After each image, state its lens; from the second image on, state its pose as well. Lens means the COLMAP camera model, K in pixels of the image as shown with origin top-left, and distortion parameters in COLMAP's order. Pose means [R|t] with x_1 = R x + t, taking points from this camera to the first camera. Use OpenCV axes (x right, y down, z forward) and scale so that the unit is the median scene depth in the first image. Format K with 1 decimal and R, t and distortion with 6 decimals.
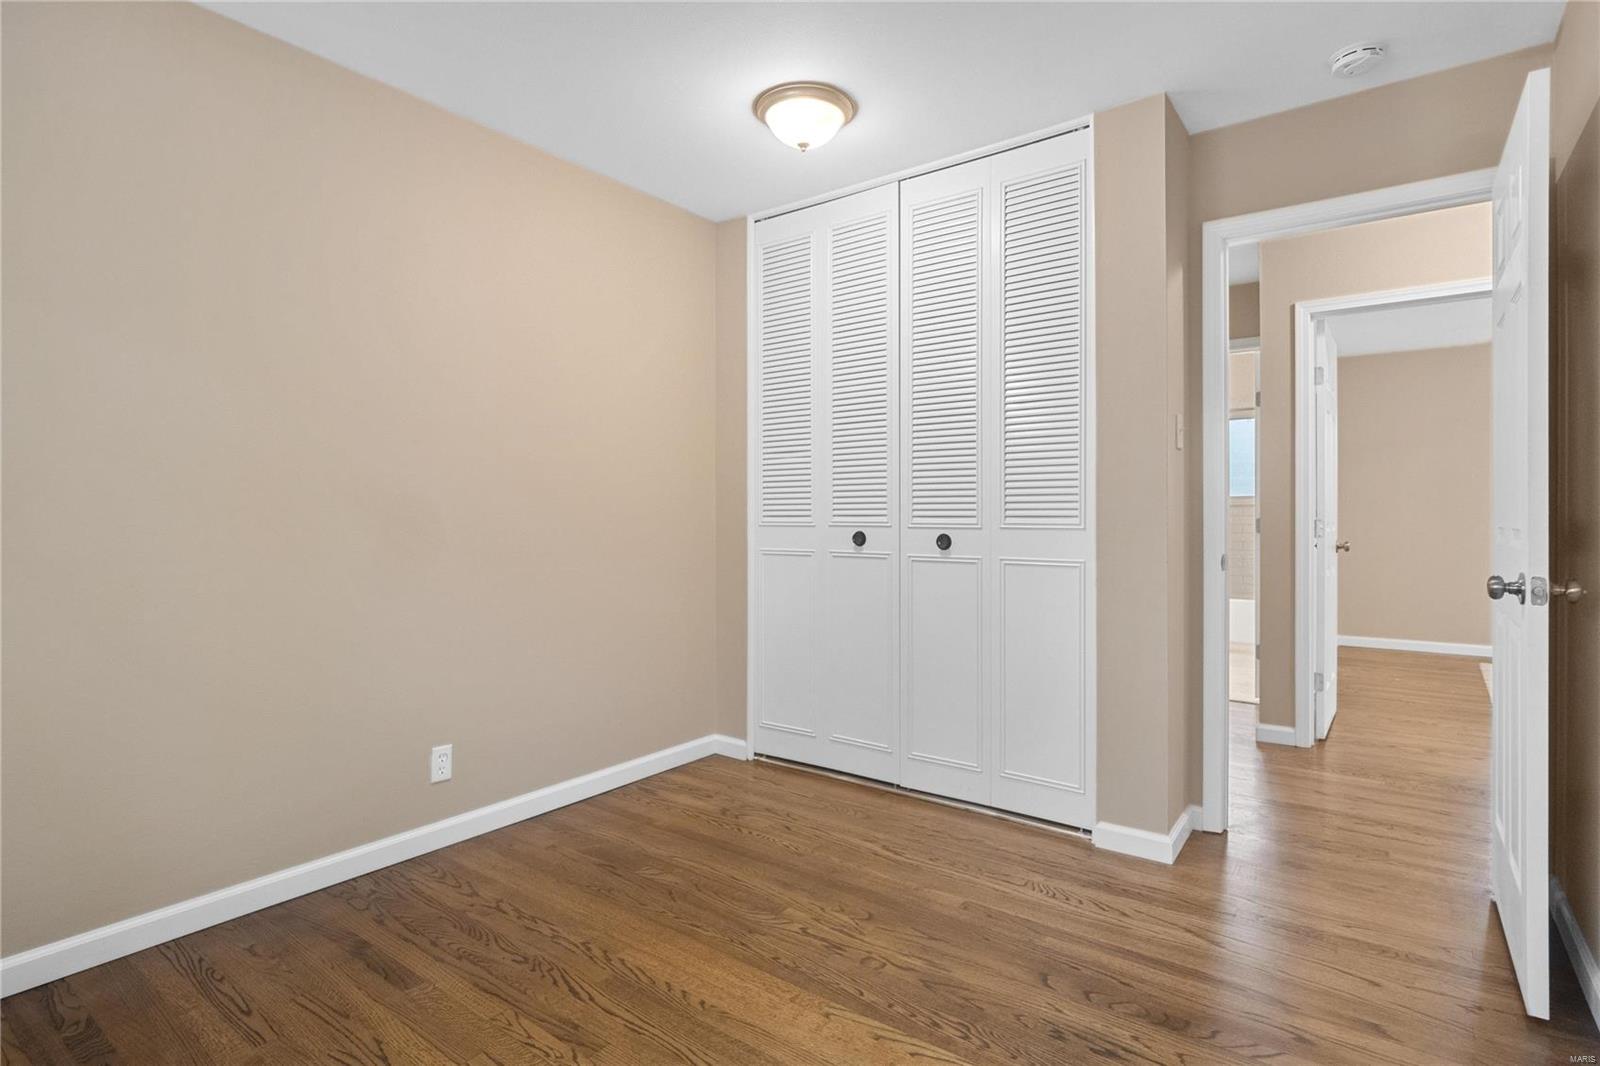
lens RADIAL K [[807.8, 0, 807.1], [0, 807.8, 526.3], [0, 0, 1]] dist [0.004026, -0.005360]
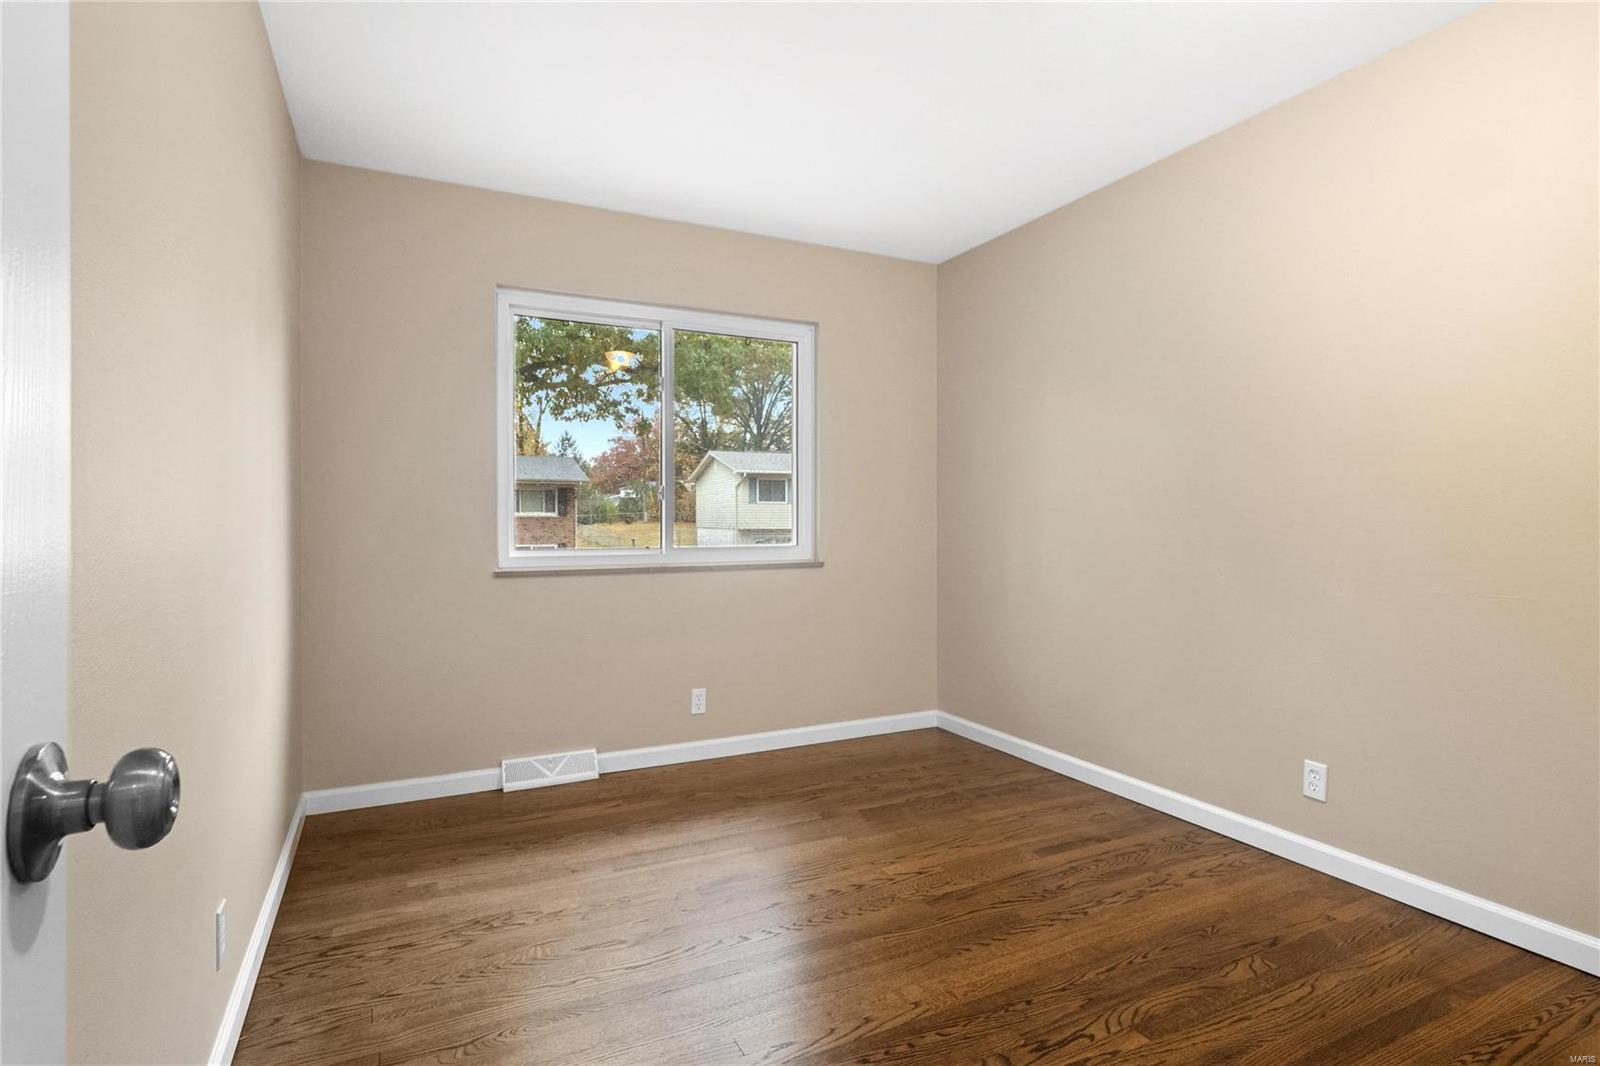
lens RADIAL K [[807.8, 0, 807.2], [0, 807.8, 526.9], [0, 0, 1]] dist [0.004026, -0.005360]
pose [[-0.446969, 0.002033, -0.894547, 0.822184], [-0.010376, 0.999918, 0.007457, -0.011705], [0.894489, 0.012615, -0.446911, 1.078225]]
